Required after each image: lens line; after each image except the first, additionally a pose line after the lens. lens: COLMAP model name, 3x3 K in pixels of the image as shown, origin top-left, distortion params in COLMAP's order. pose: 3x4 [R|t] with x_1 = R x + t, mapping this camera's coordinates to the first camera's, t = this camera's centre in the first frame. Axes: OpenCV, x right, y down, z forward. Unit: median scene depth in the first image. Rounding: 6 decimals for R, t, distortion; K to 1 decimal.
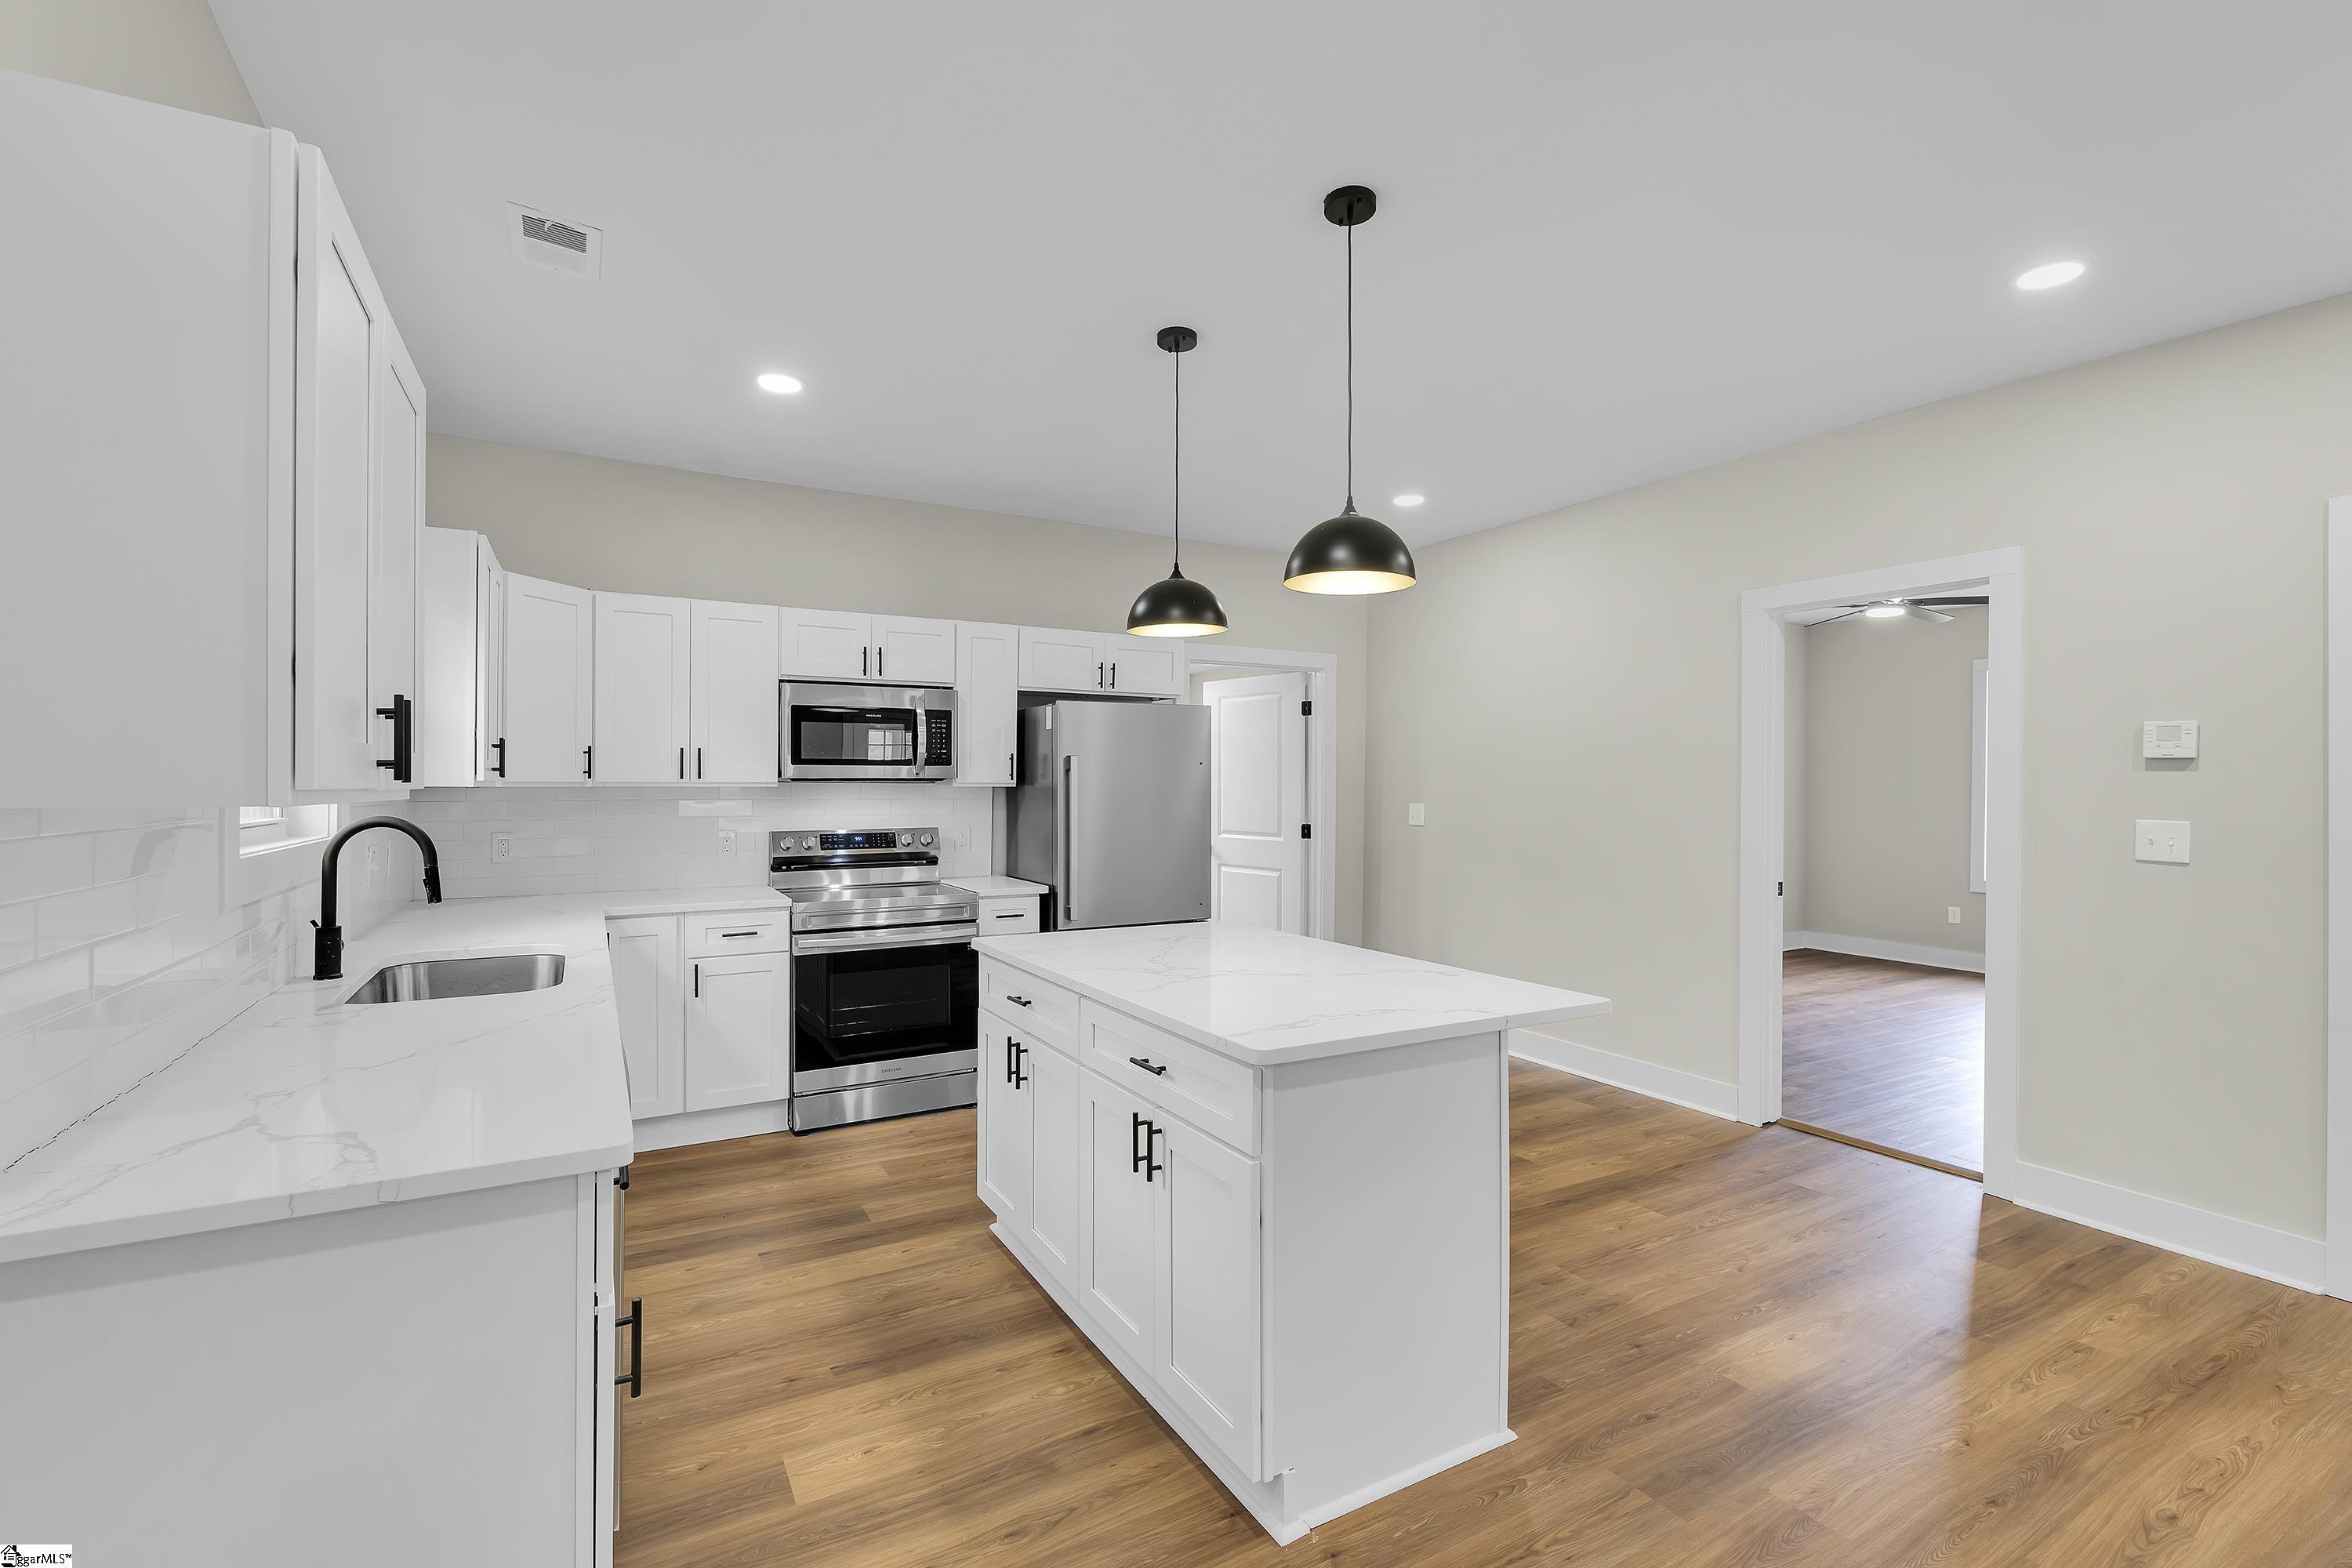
lens RADIAL K [[1036.7, 0, 1174.7], [0, 1036.7, 781.9], [0, 0, 1]] dist [-0.004038, 0.000049]
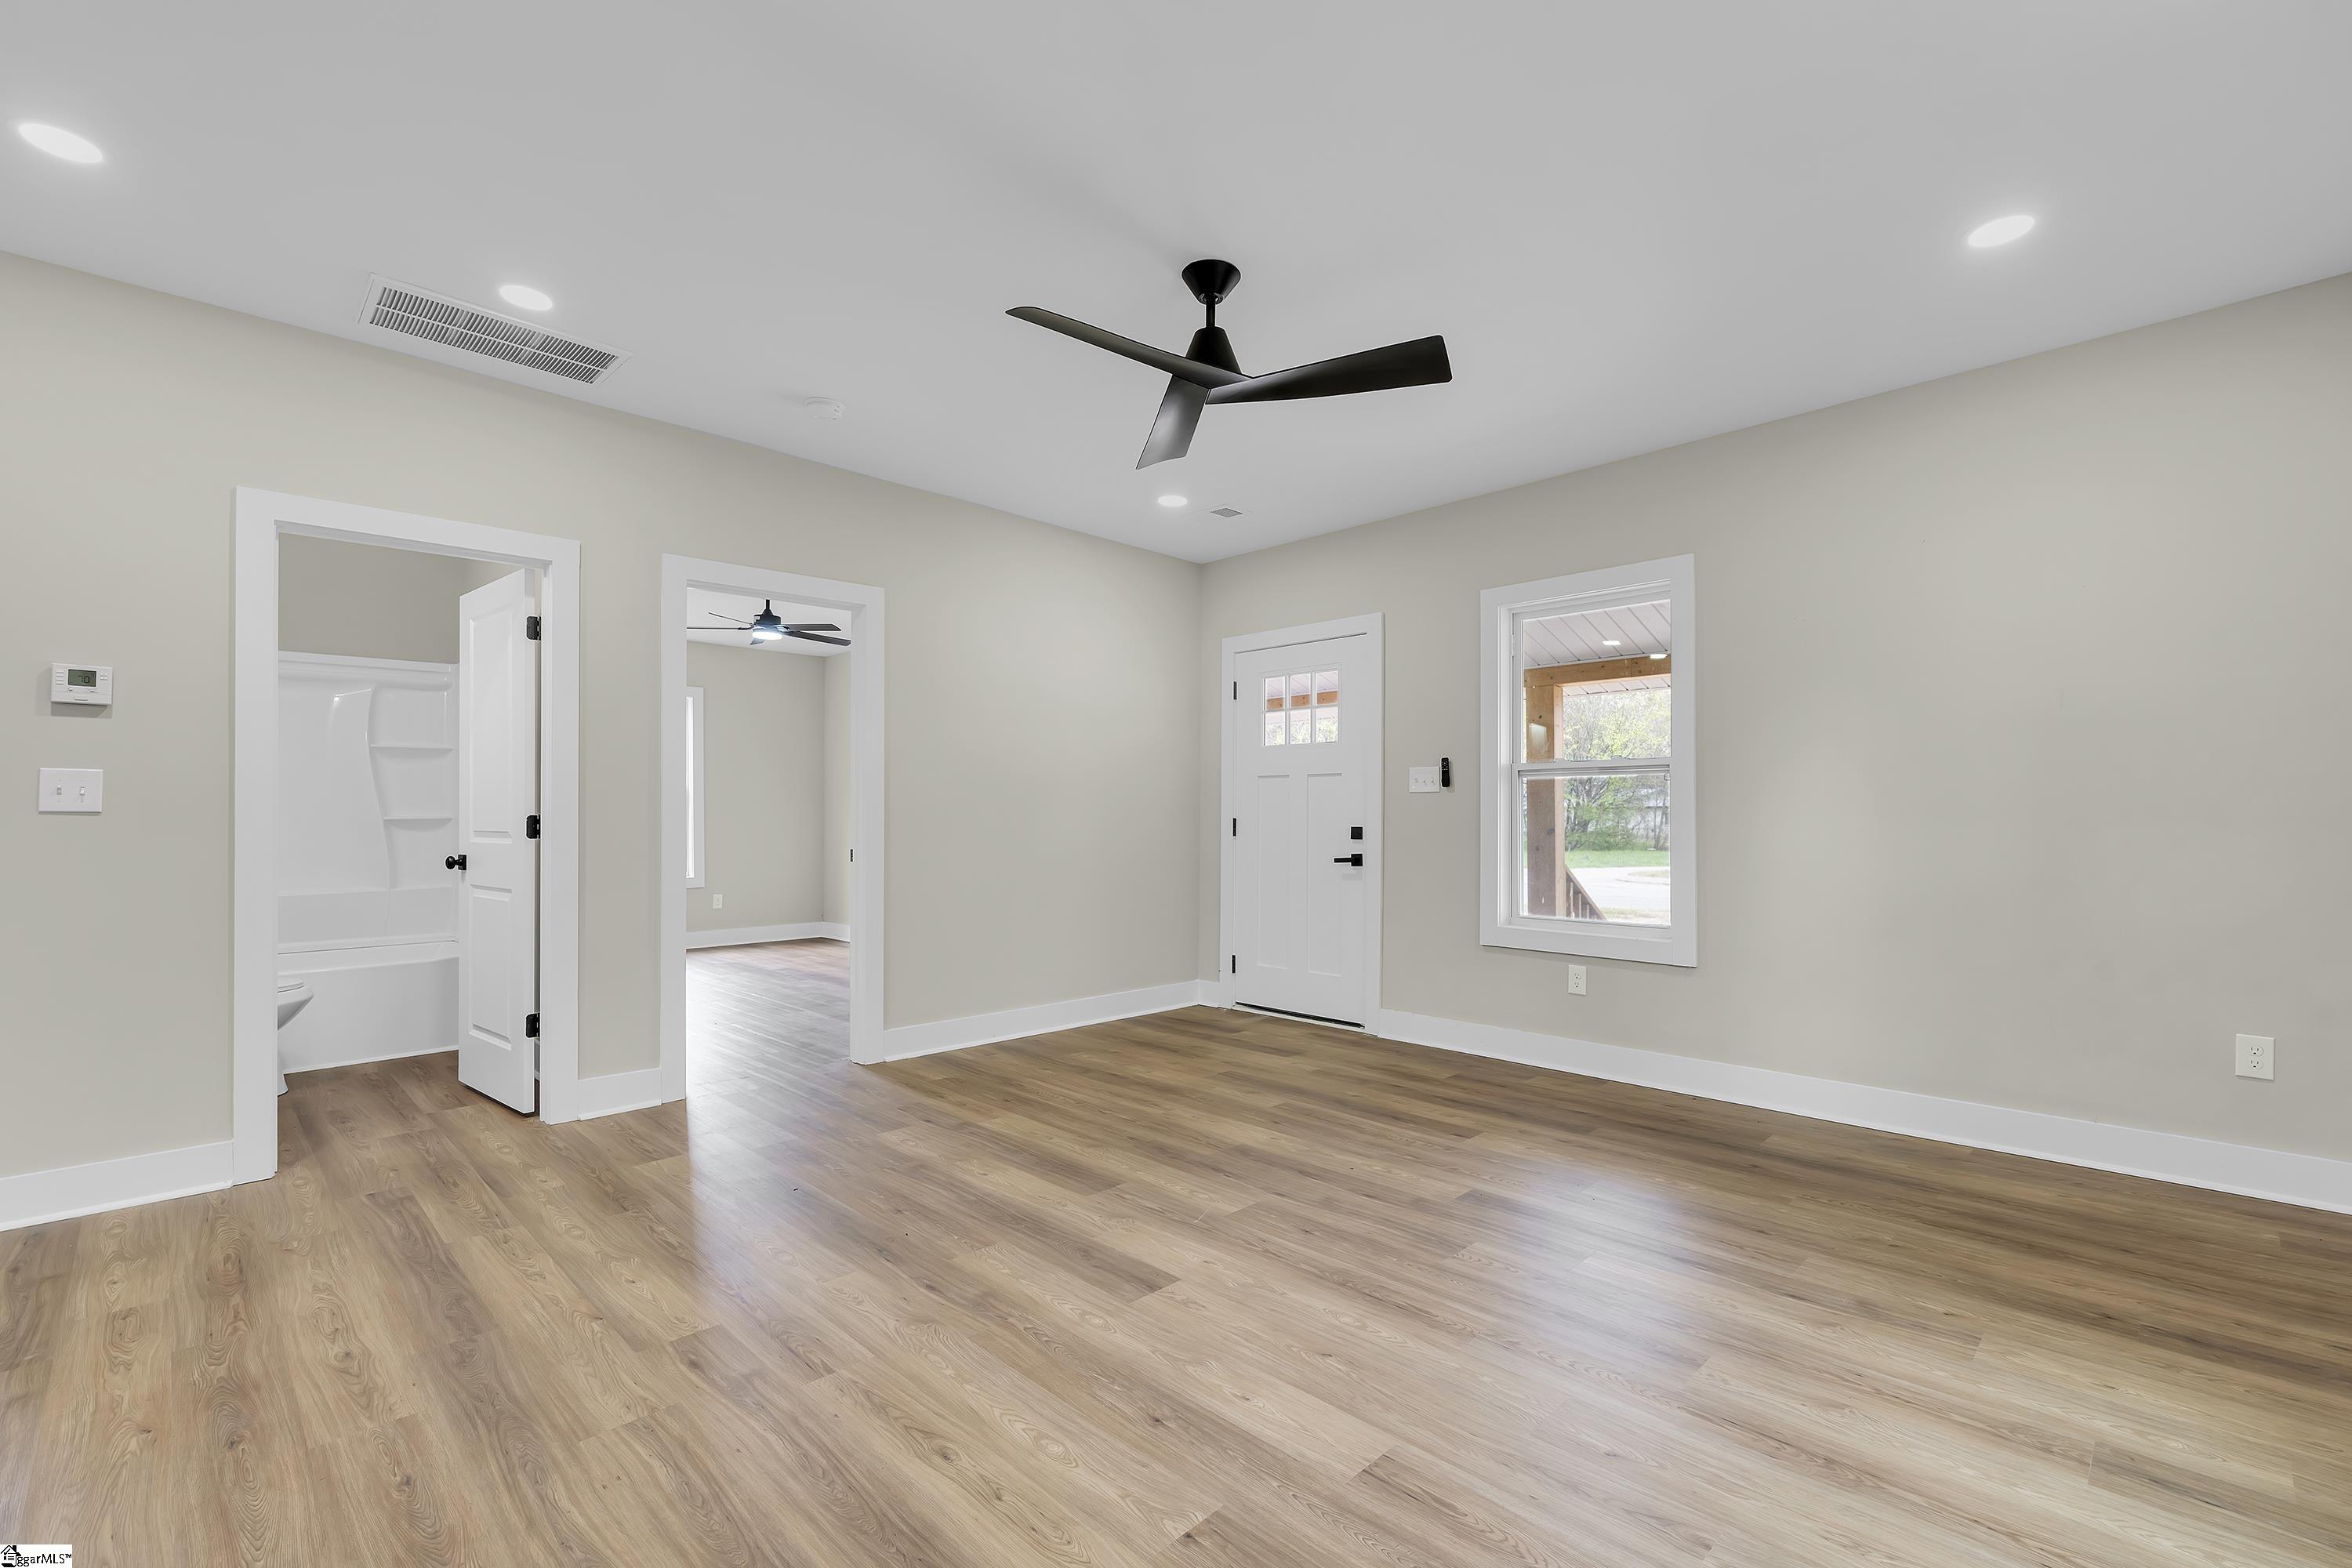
lens RADIAL K [[1029.0, 0, 1171.3], [0, 1029.0, 793.5], [0, 0, 1]] dist [-0.005797, 0.000592]
pose [[-0.257618, 0.014520, 0.966138, -0.166591], [0.002119, 0.999893, -0.014462, 0.058832], [-0.966244, -0.001678, -0.257622, 0.203331]]
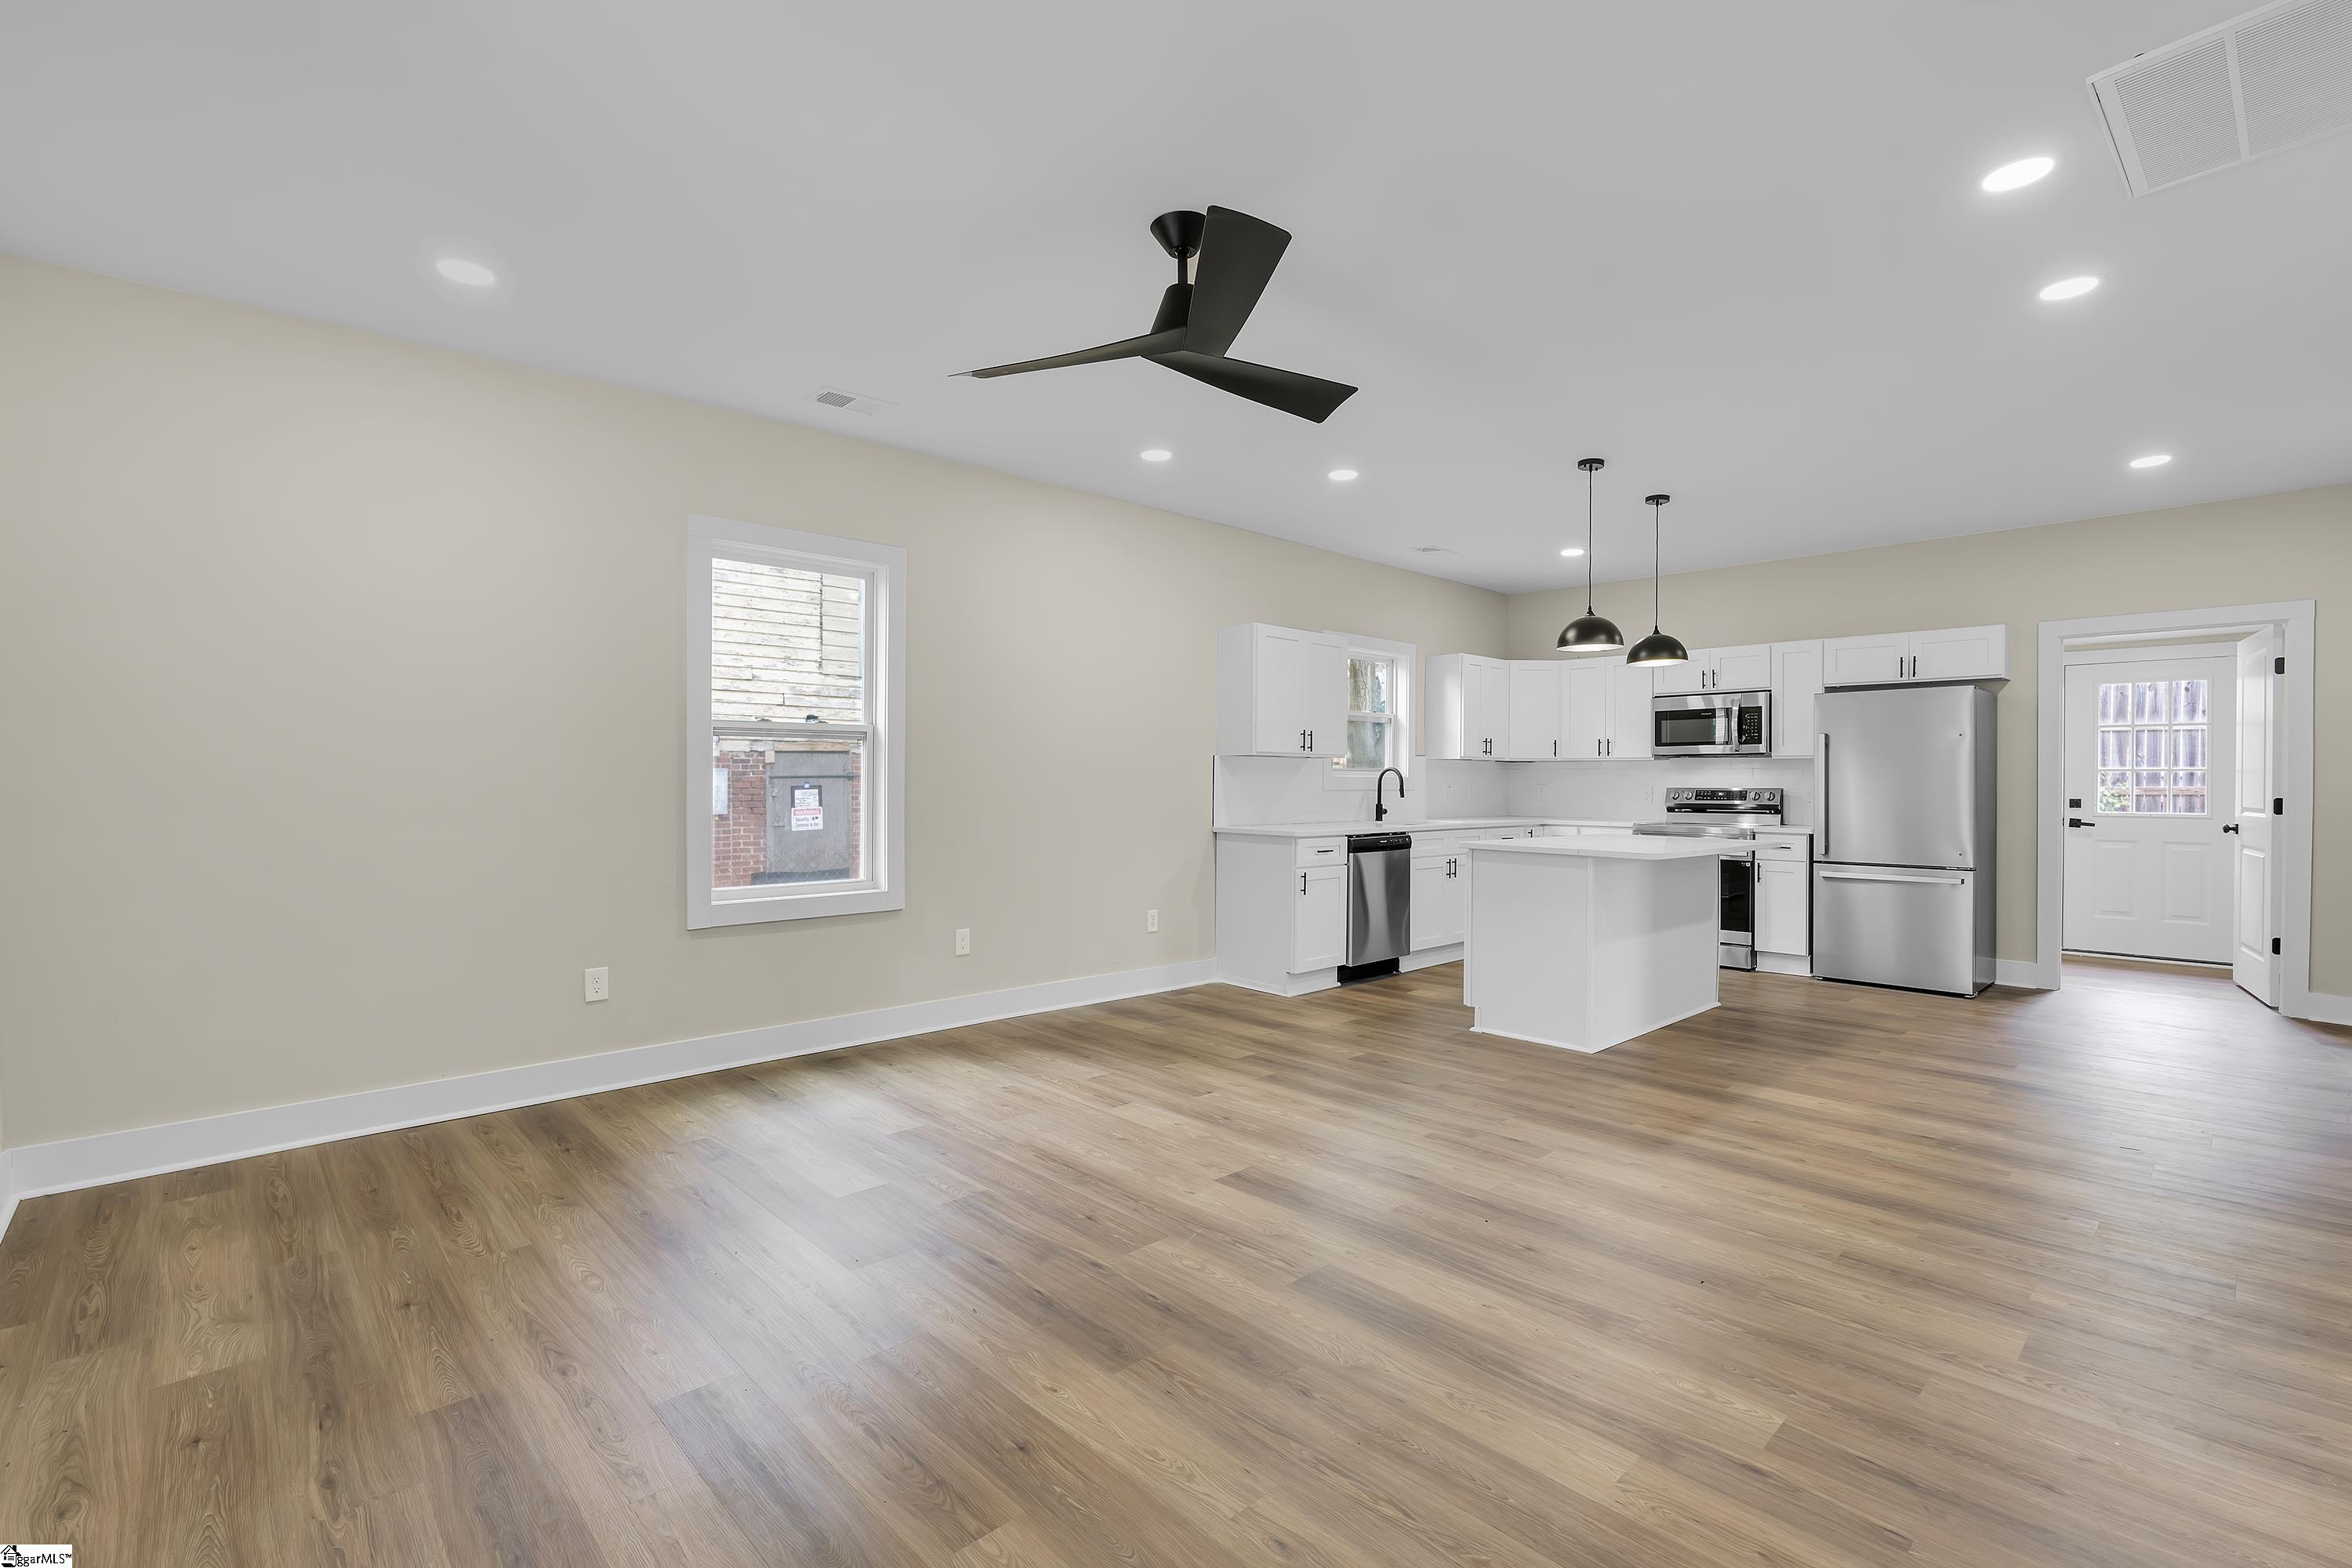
lens RADIAL K [[1043.0, 0, 1172.9], [0, 1043.0, 790.8], [0, 0, 1]] dist [-0.003759, 0.000426]
pose [[0.233175, 0.008271, -0.972400, 1.181364], [-0.002551, 0.999966, 0.007894, 0.047502], [0.972431, 0.000640, 0.233188, -0.173627]]
